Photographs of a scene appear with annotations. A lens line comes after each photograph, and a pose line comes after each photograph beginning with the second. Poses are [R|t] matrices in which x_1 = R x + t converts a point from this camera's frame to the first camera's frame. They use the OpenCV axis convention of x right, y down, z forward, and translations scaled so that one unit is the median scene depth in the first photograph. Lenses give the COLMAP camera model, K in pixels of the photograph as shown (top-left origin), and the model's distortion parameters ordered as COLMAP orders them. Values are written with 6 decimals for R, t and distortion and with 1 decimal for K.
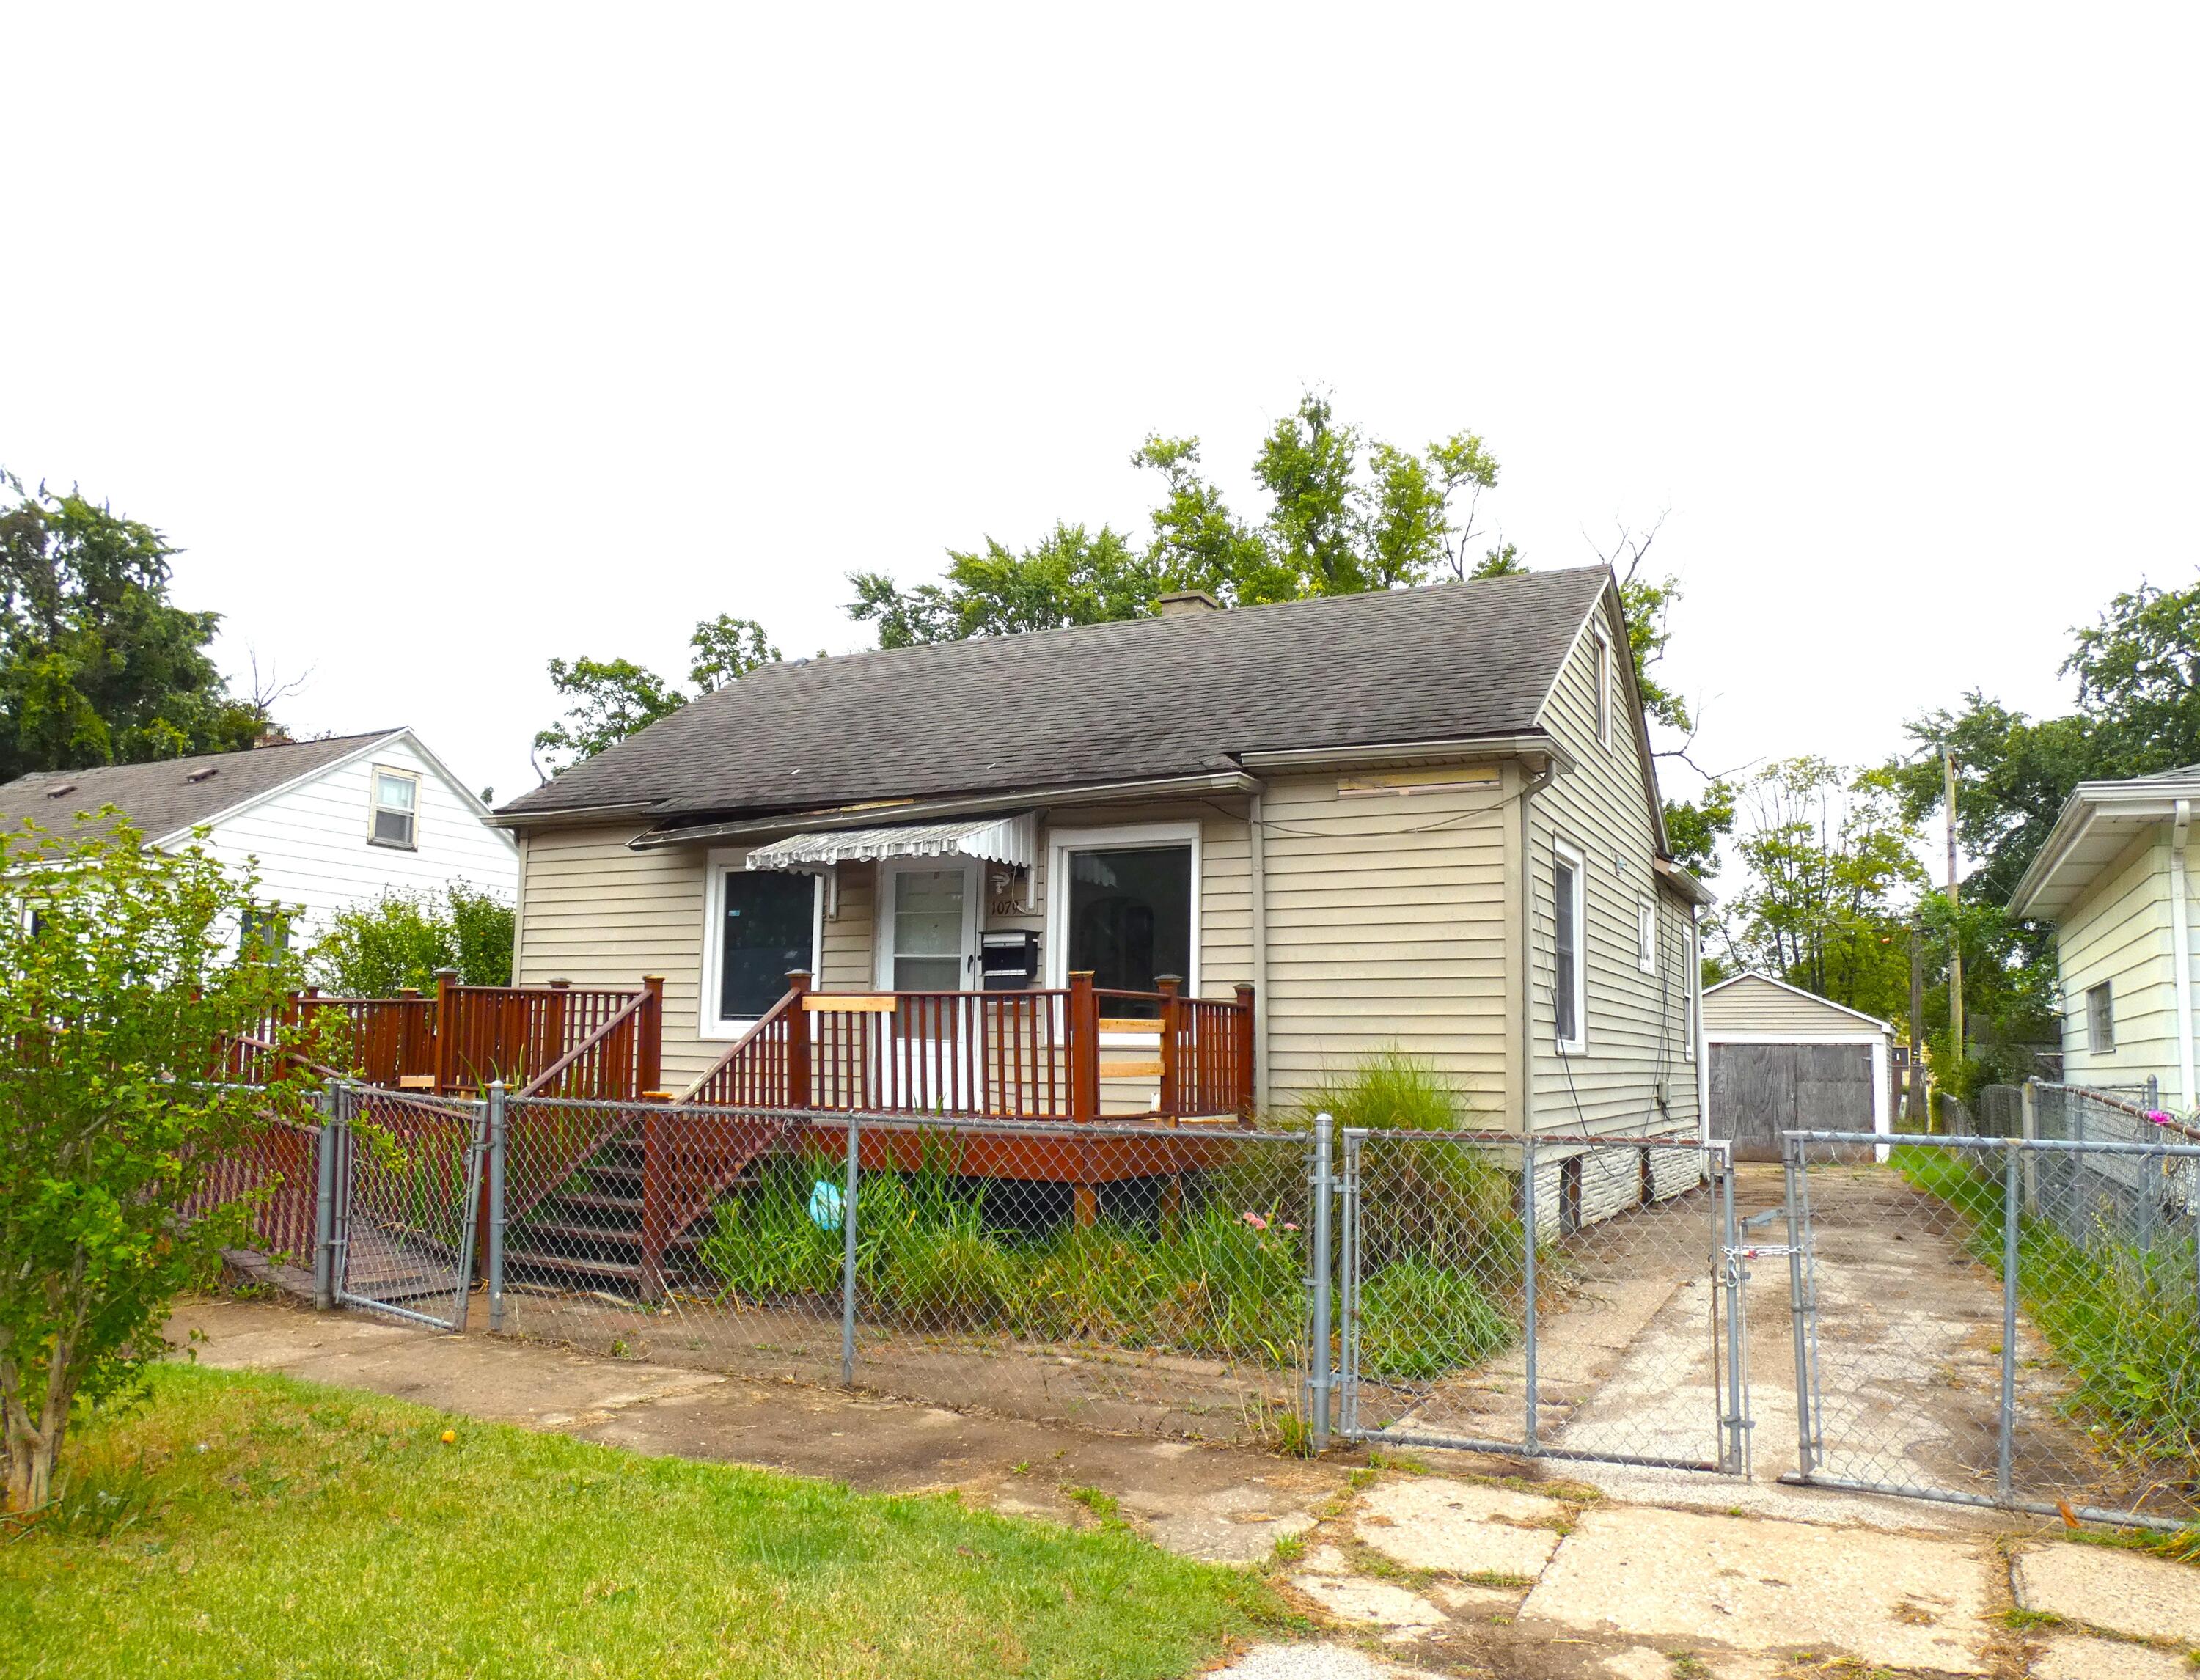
lens RADIAL K [[1603.1, 0, 1042.8], [0, 1603.1, 851.5], [0, 0, 1]] dist [-0.102424, 0.040129]
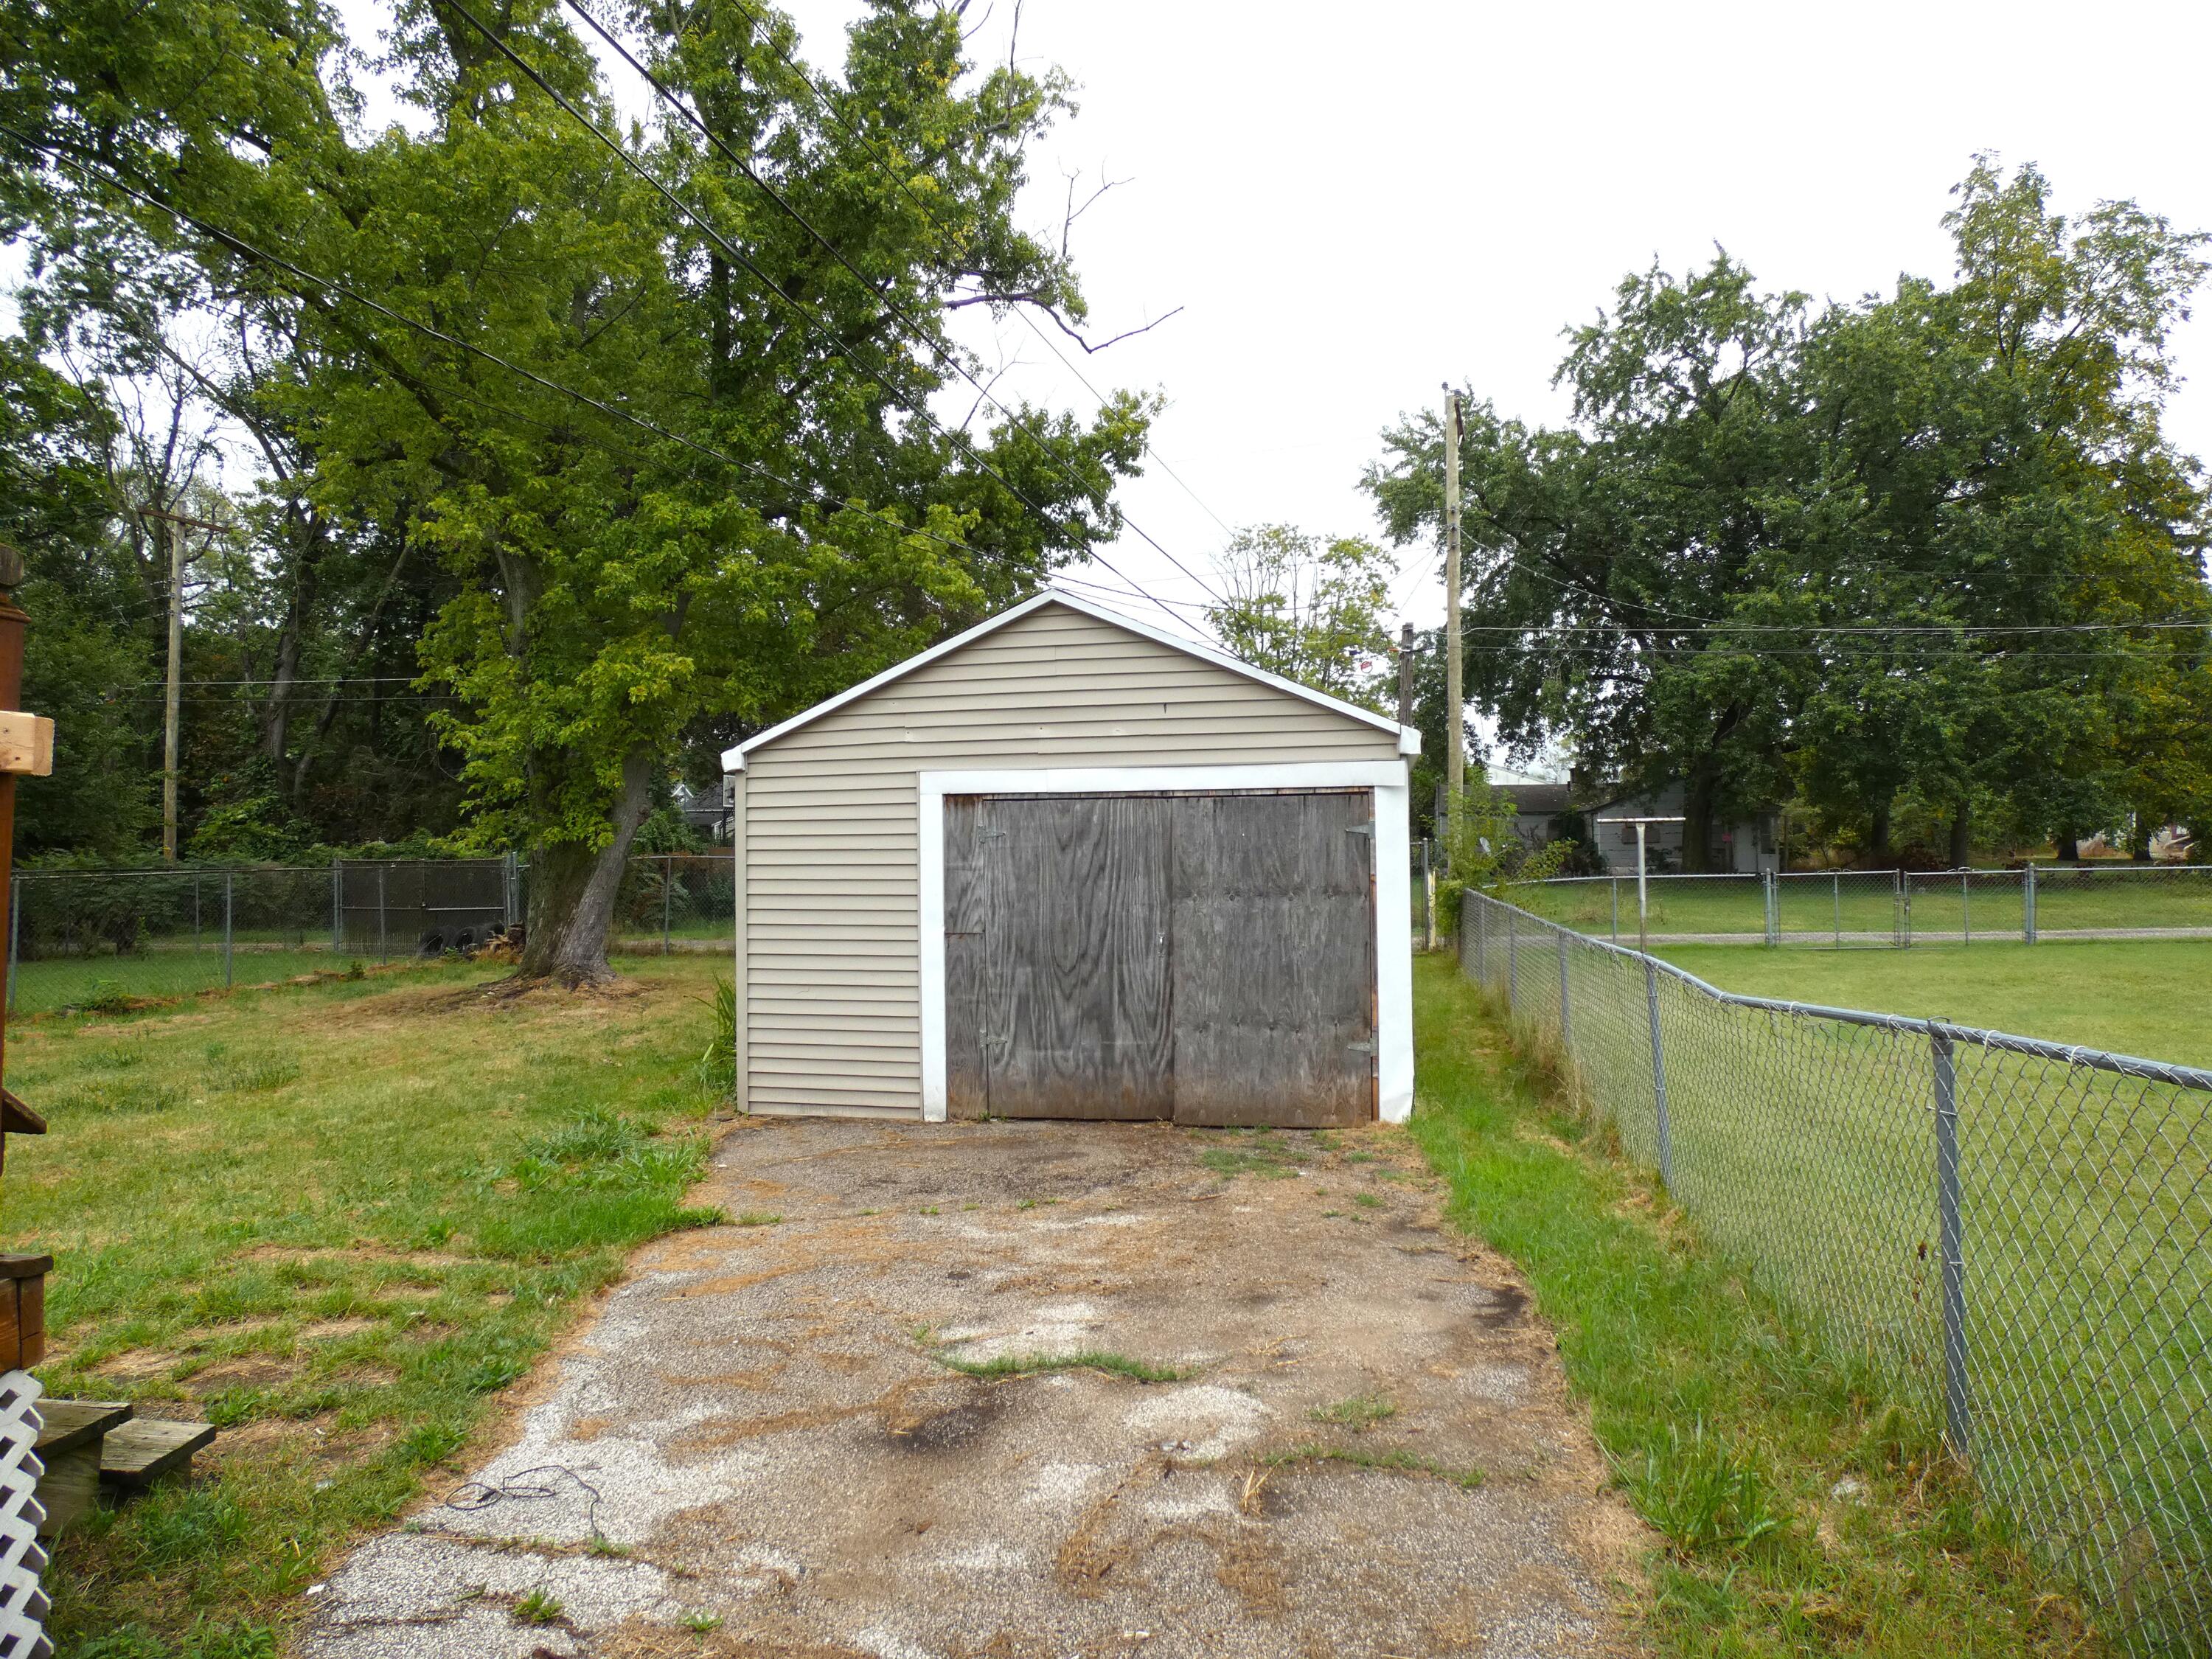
lens RADIAL K [[1335.4, 0, 1090.9], [0, 1335.4, 800.3], [0, 0, 1]] dist [-0.121416, 0.061497]
pose [[0.953375, -0.022342, 0.300960, 0.256549], [-0.005967, 0.995665, 0.092817, 0.066483], [-0.301729, -0.090285, 0.949109, 0.495009]]
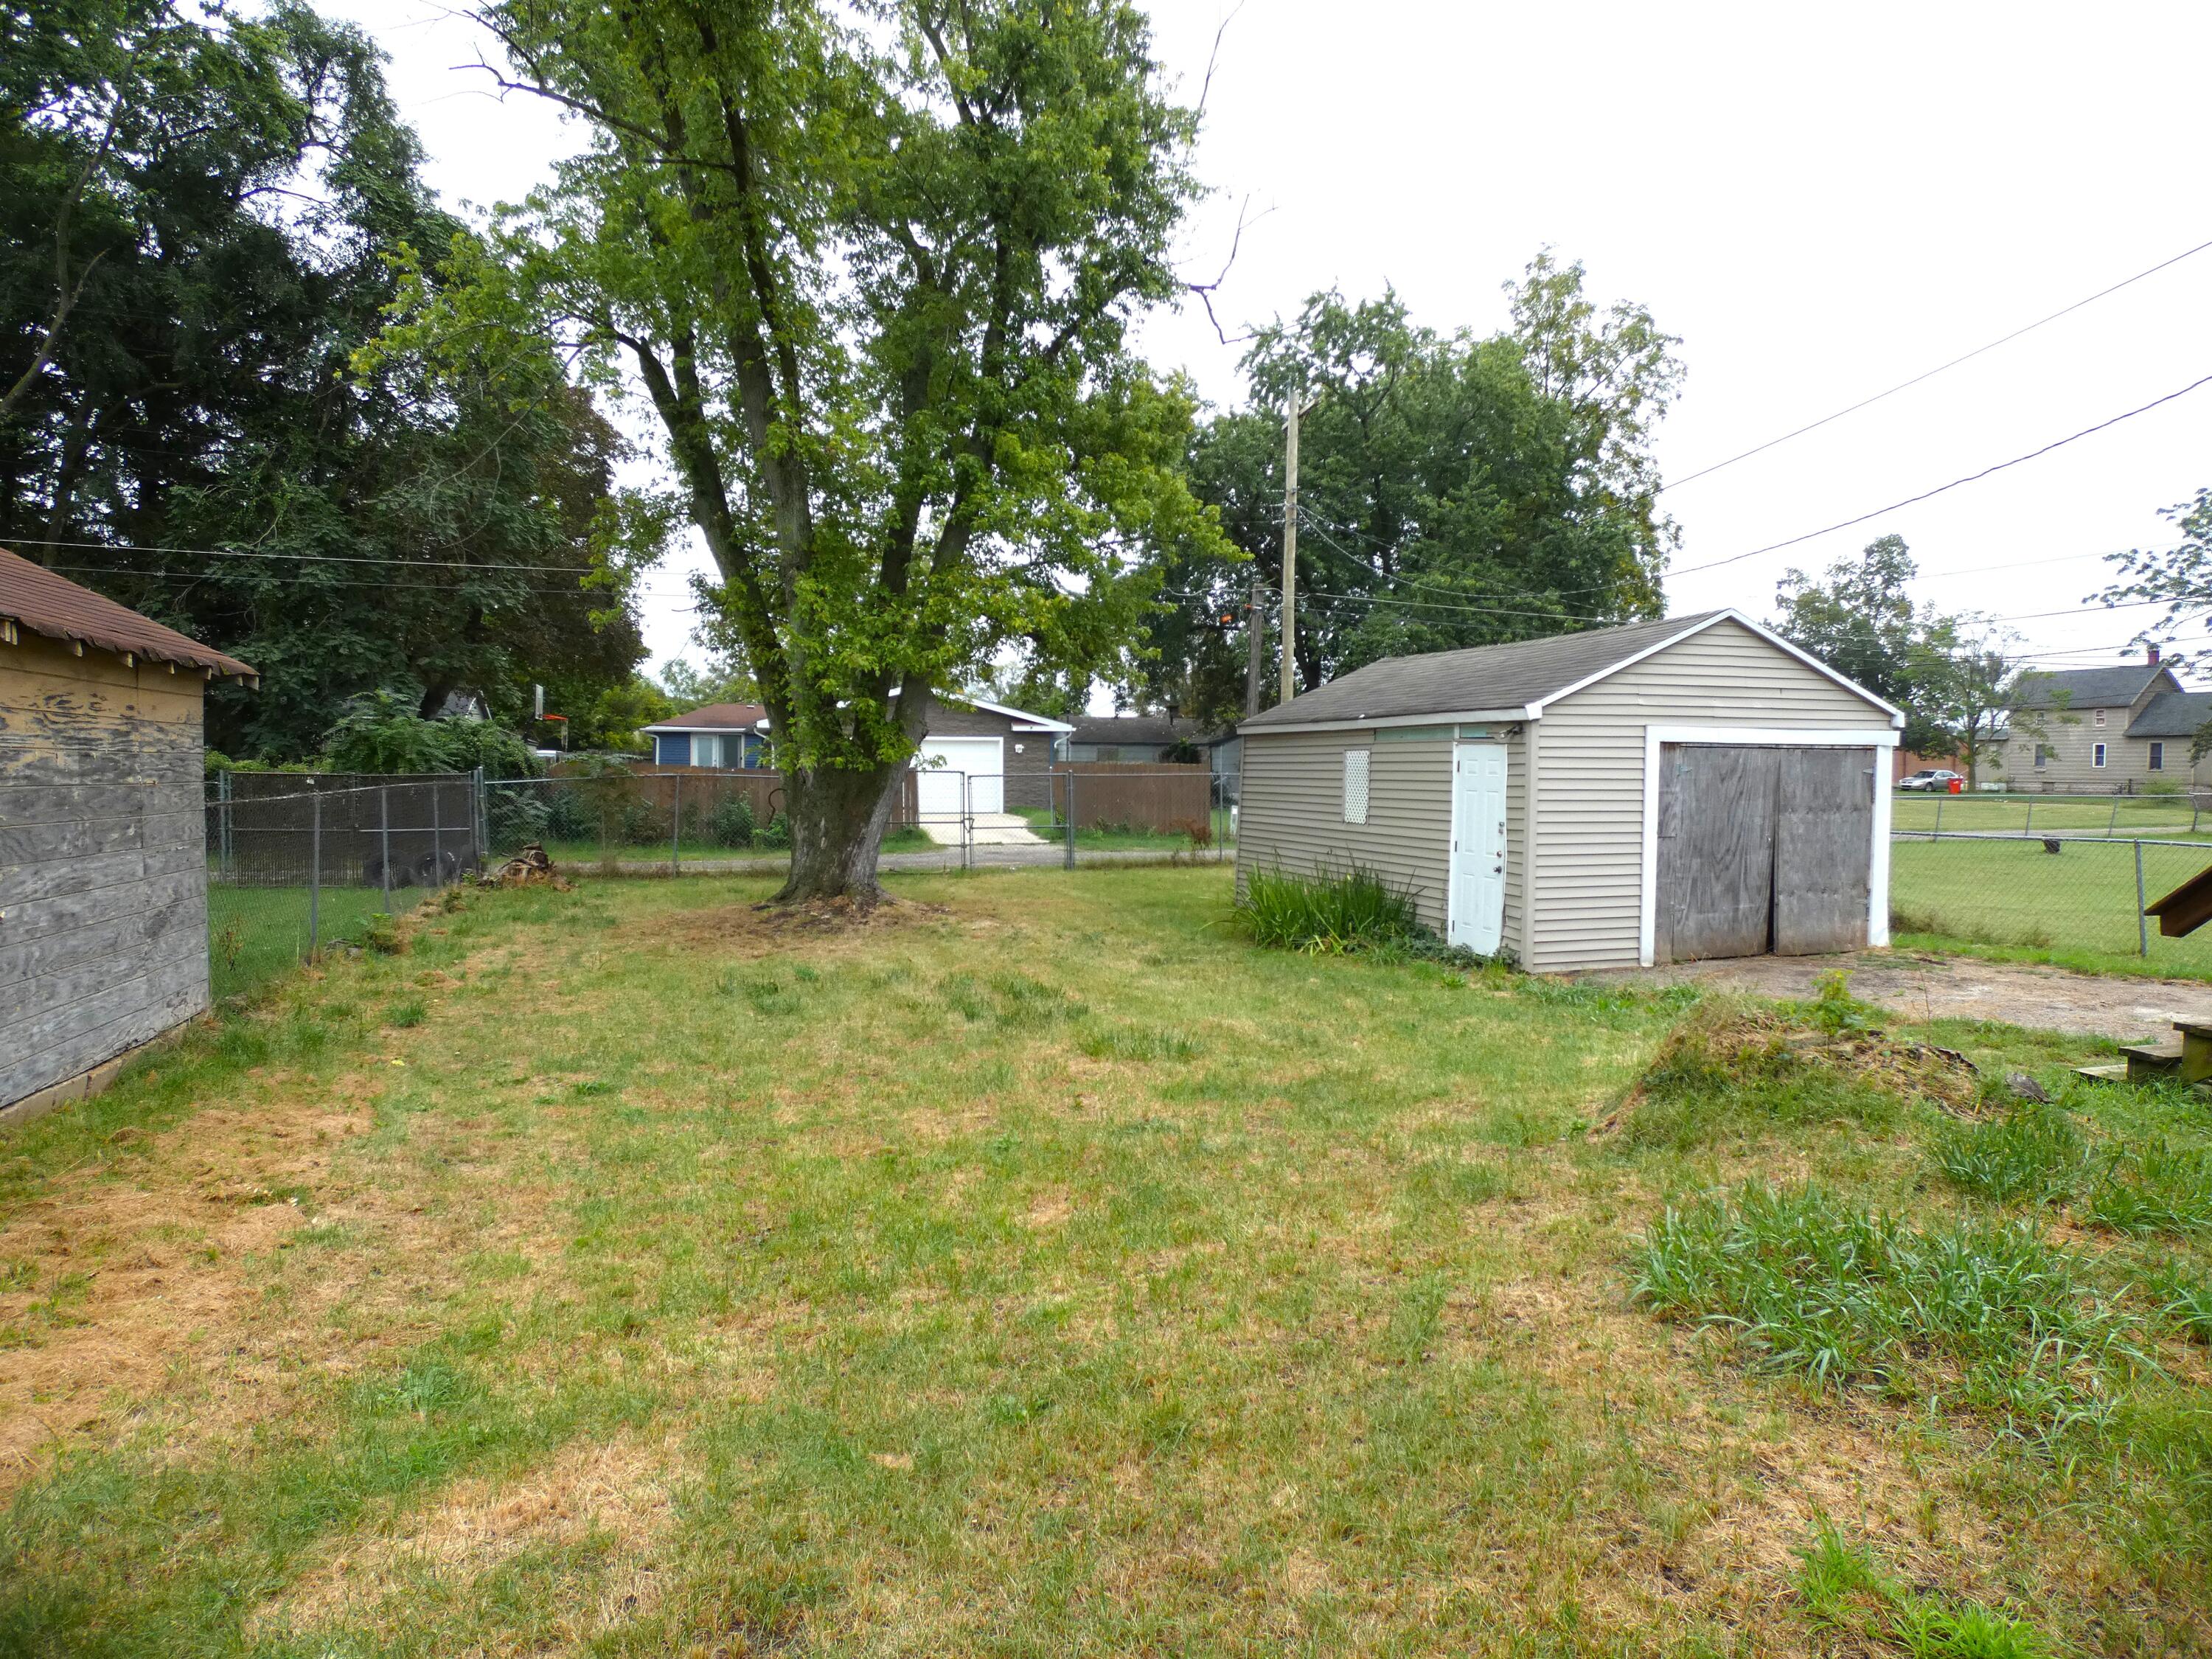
lens RADIAL K [[1335.4, 0, 1090.9], [0, 1335.4, 800.3], [0, 0, 1]] dist [-0.121416, 0.061497]
pose [[0.707422, -0.039221, 0.705702, -0.012898], [-0.077658, 0.988101, 0.132763, 0.068859], [-0.702512, -0.148723, 0.695958, 0.584680]]
